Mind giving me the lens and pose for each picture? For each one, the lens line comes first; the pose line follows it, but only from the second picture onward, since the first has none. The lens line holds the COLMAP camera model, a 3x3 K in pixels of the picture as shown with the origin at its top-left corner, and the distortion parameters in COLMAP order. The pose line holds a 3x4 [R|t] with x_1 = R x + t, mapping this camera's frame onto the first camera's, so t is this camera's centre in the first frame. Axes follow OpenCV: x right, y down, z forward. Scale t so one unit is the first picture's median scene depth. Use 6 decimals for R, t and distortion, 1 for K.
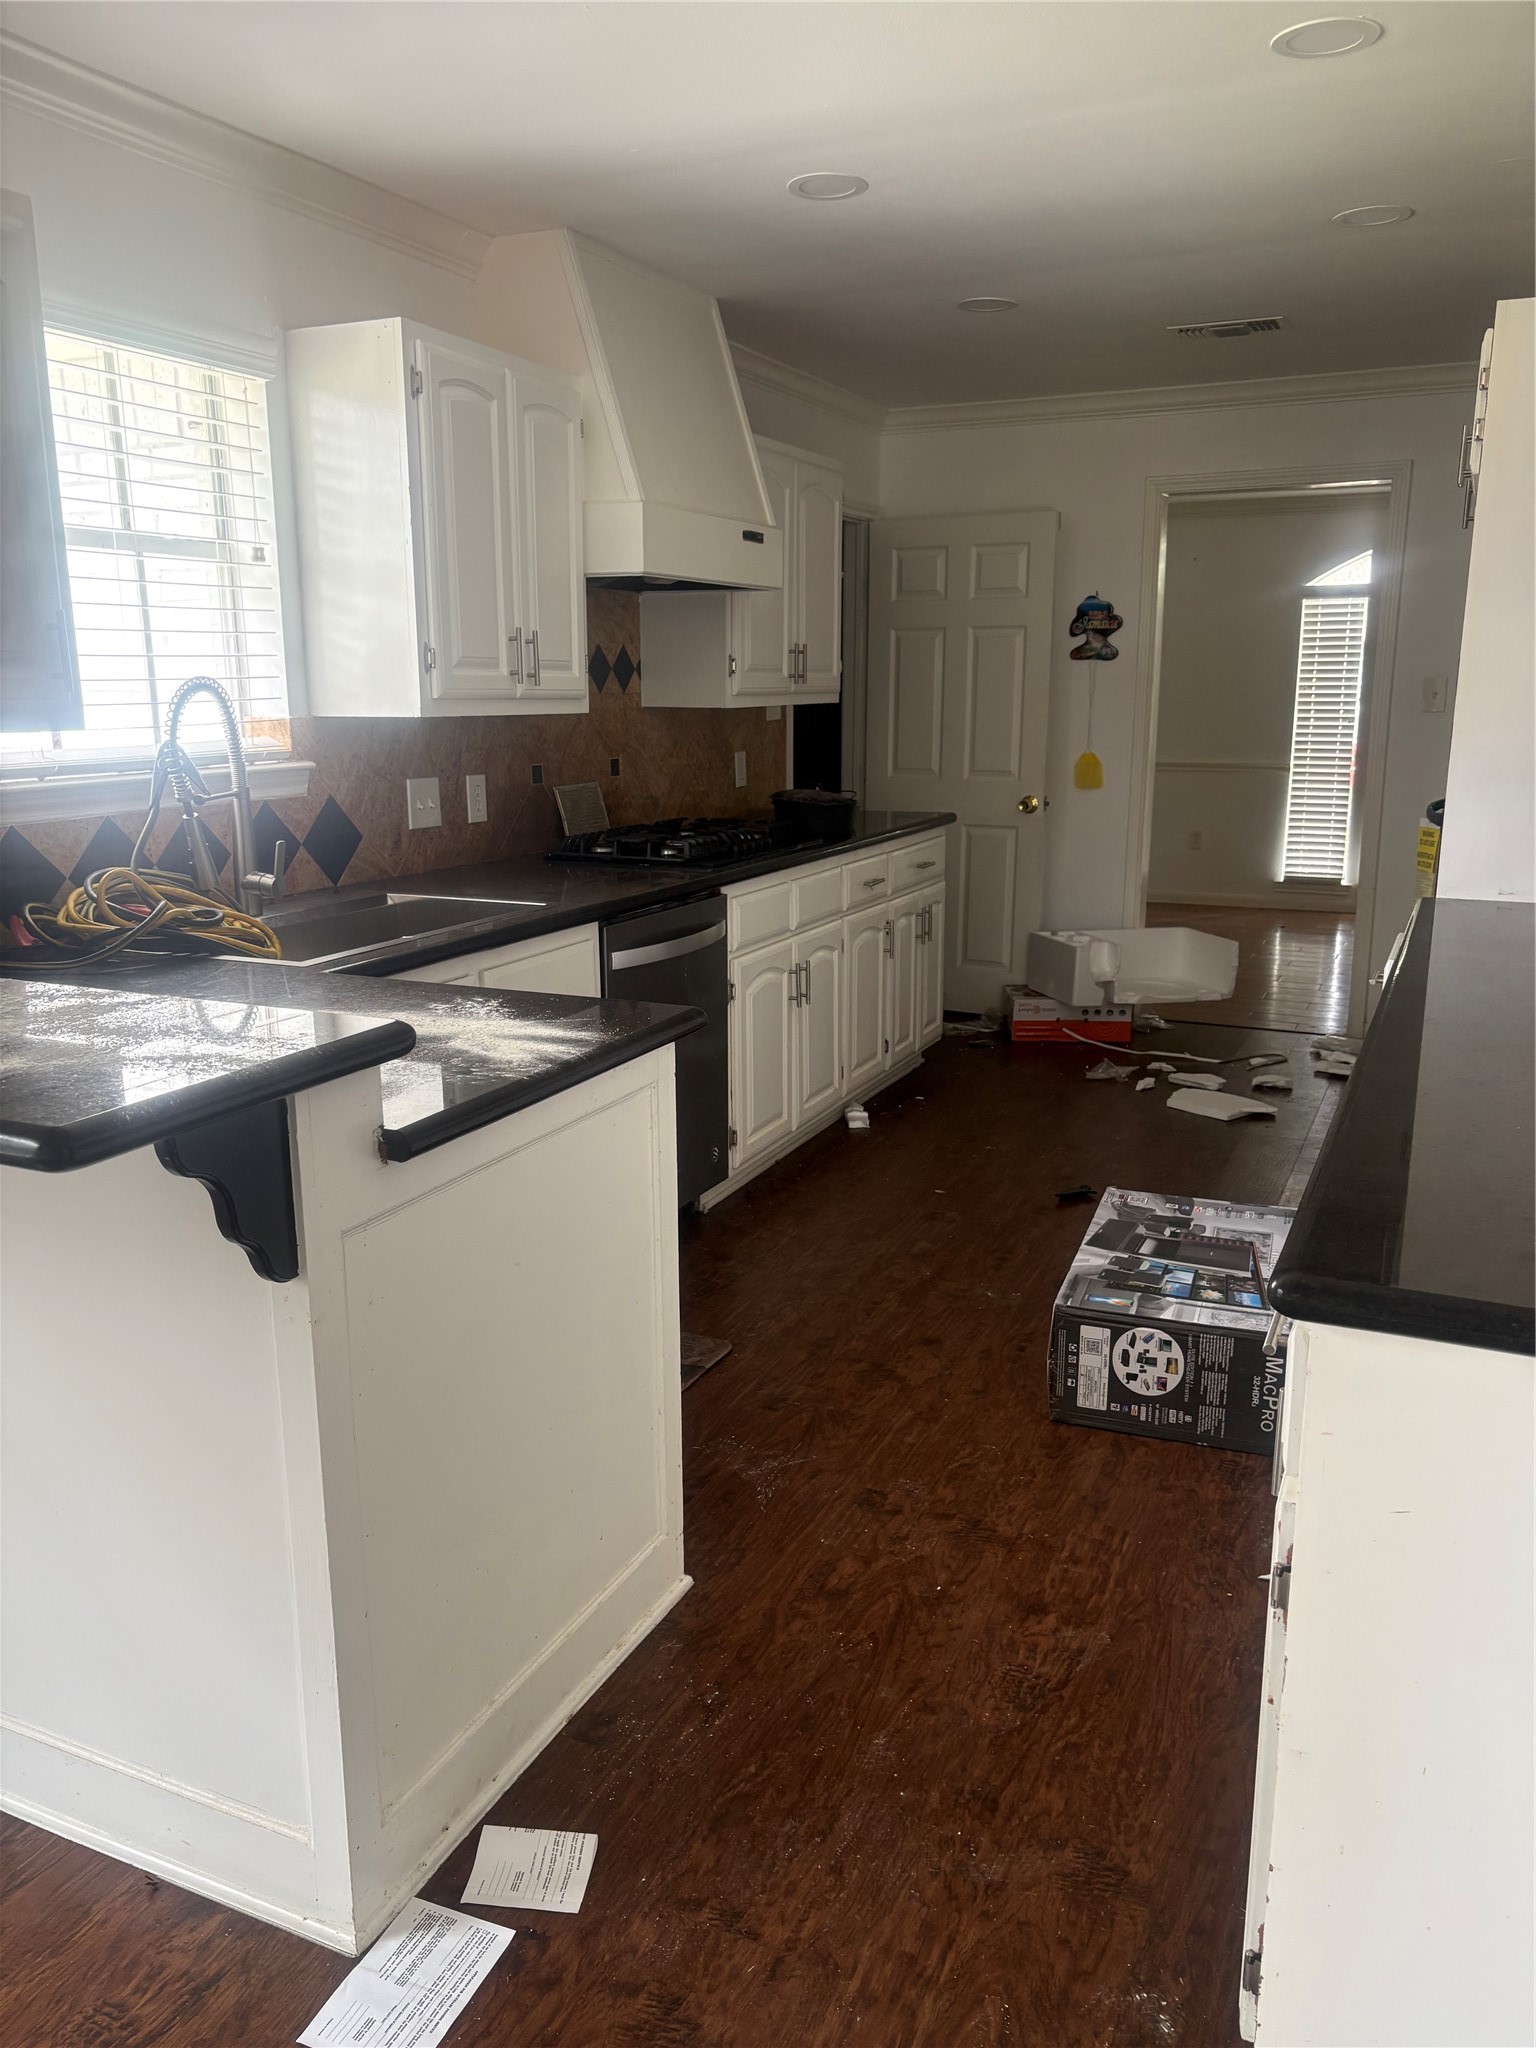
lens RADIAL K [[1553.6, 0, 769.6], [0, 1553.6, 1029.3], [0, 0, 1]] dist [-0.002692, 0.014339]
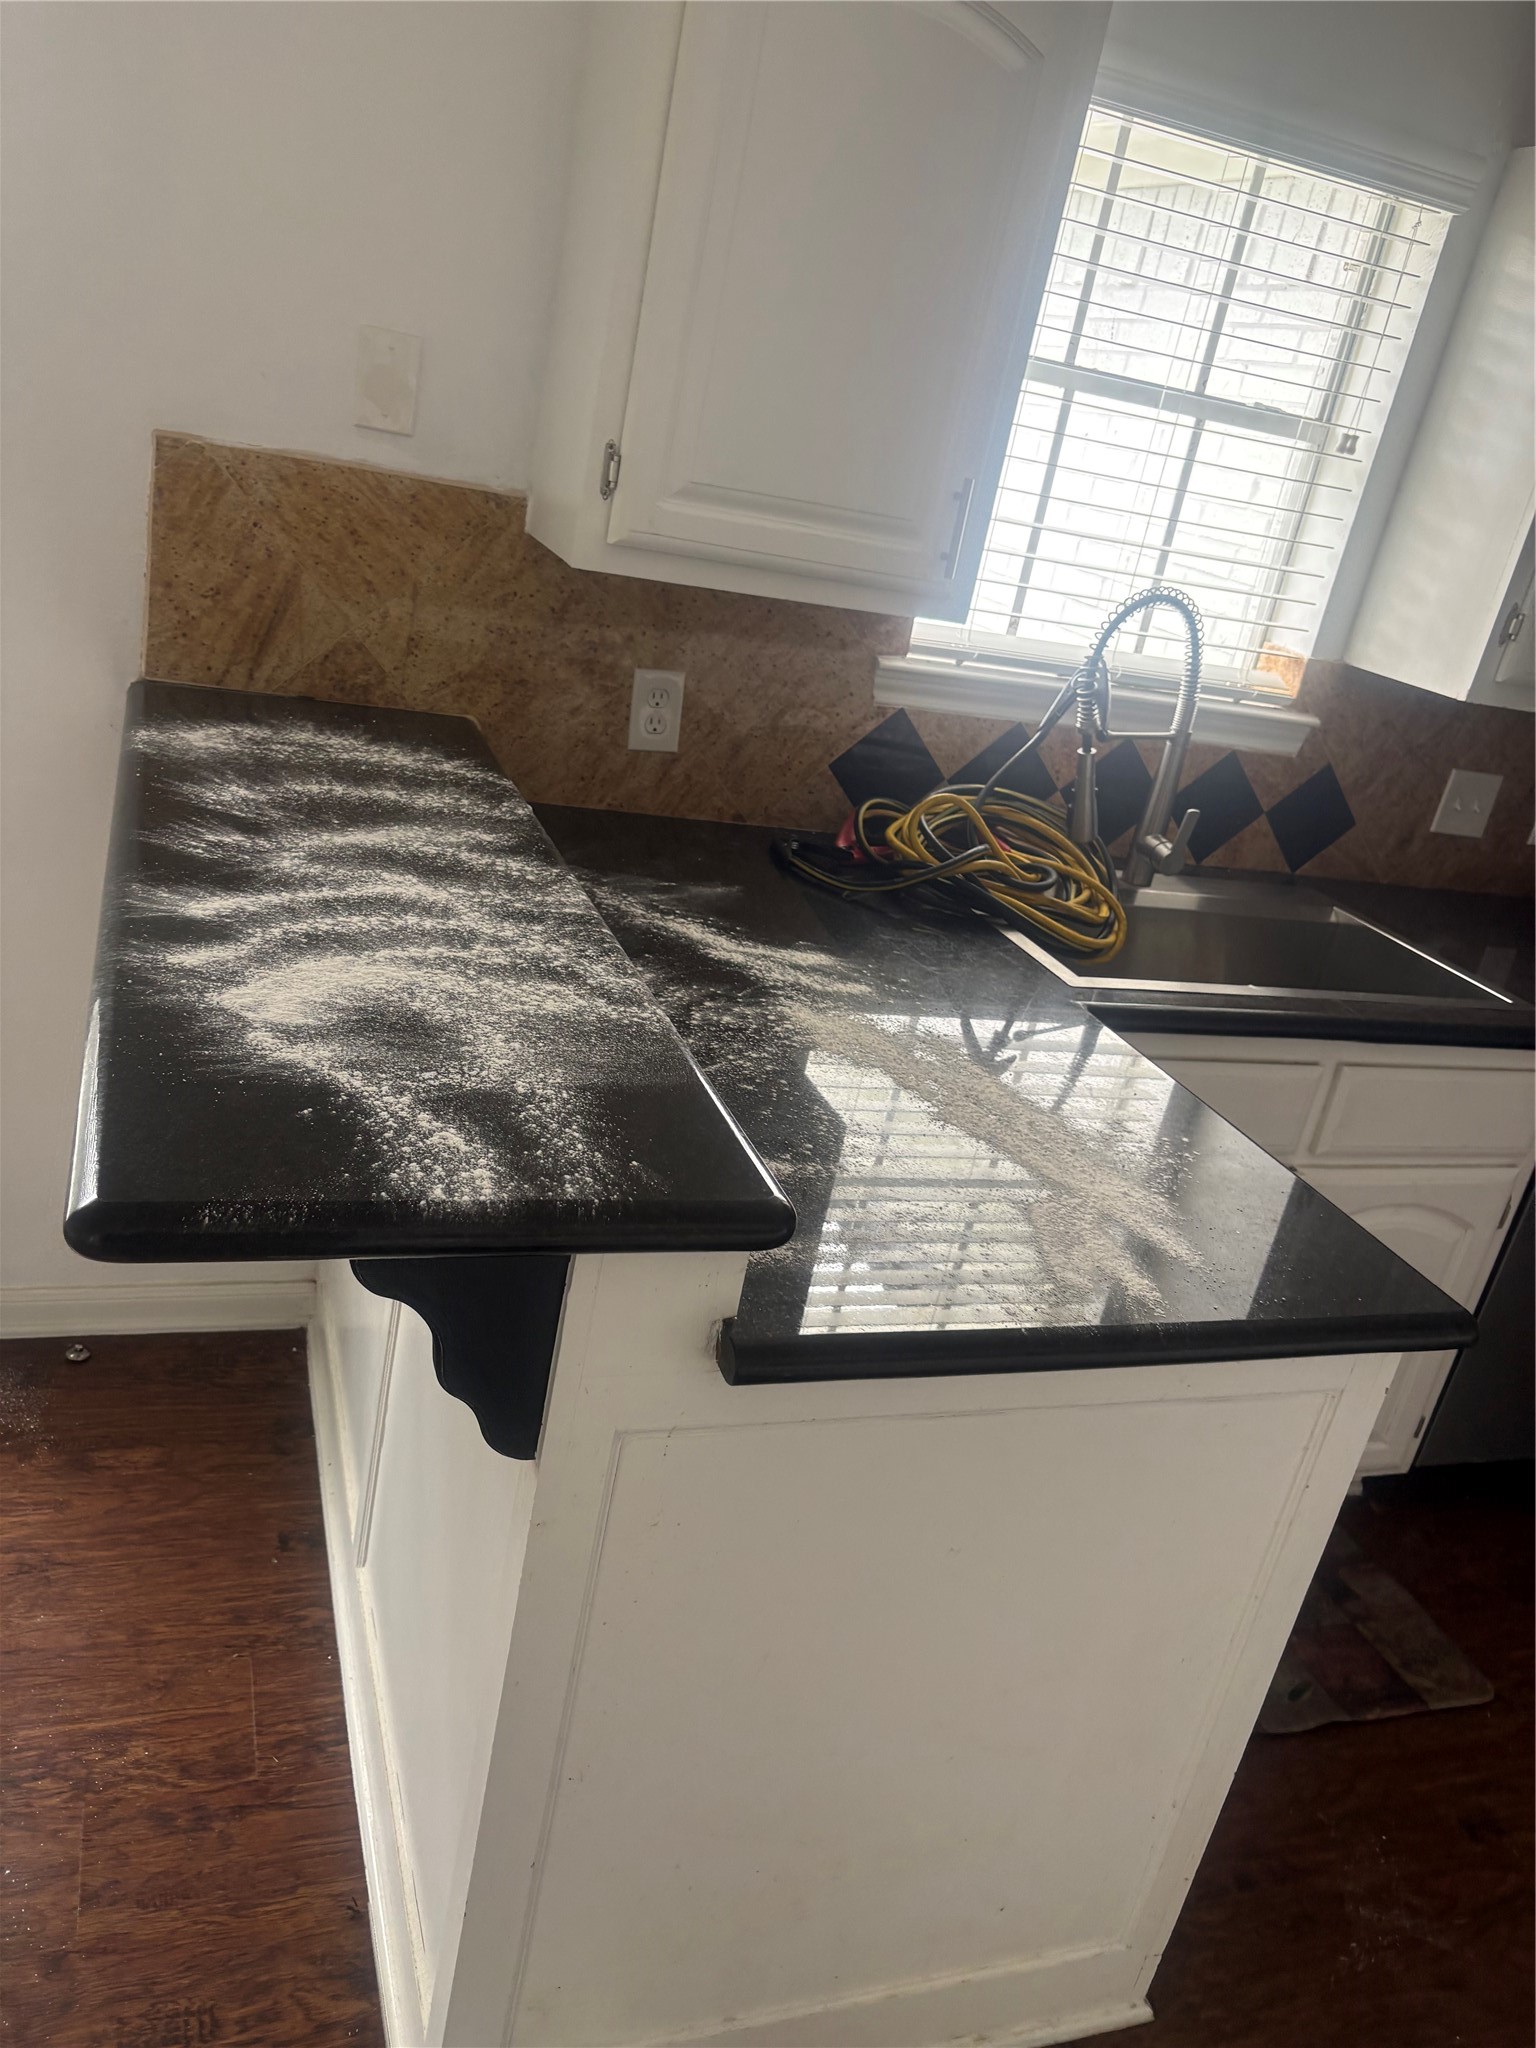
lens RADIAL K [[1553.6, 0, 762.7], [0, 1553.6, 1016.2], [0, 0, 1]] dist [-0.002692, 0.014339]
pose [[0.677779, 0.390244, -0.623158, 0.066882], [-0.339106, 0.917916, 0.206002, -0.102998], [0.652398, 0.071693, 0.754478, 0.238506]]
